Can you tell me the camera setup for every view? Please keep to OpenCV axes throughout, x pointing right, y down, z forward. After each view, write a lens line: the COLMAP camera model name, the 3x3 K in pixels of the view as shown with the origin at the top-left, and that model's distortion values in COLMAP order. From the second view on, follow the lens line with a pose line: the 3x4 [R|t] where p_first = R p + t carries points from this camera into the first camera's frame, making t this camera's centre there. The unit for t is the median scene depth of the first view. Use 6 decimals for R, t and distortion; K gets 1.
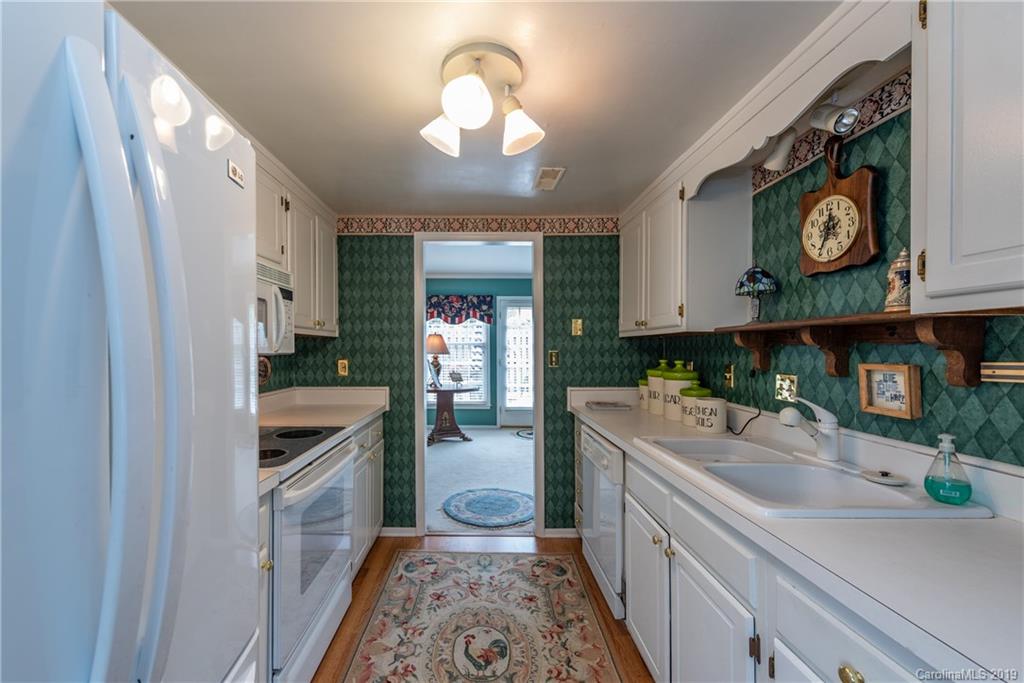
lens RADIAL K [[403.8, 0, 477.2], [0, 403.8, 349.4], [0, 0, 1]] dist [0.010304, -0.002772]
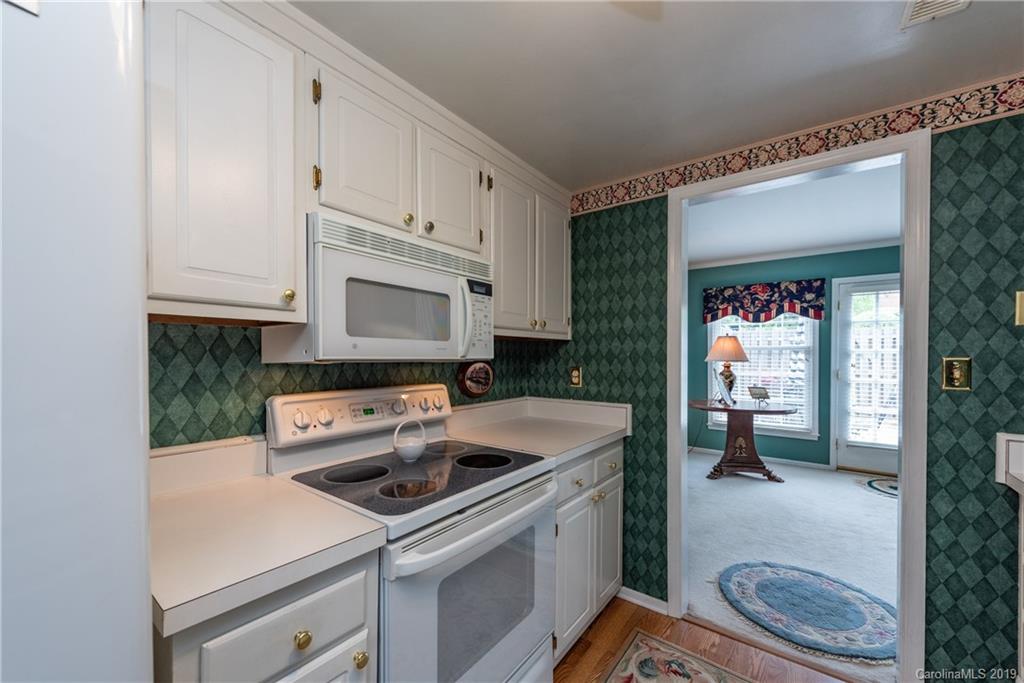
lens RADIAL K [[403.8, 0, 500.5], [0, 403.8, 362.3], [0, 0, 1]] dist [0.010304, -0.002772]
pose [[0.797028, 0.011000, -0.603842, 0.041861], [-0.001489, 0.999867, 0.016248, 0.001712], [0.603941, -0.012051, 0.796938, 0.249743]]
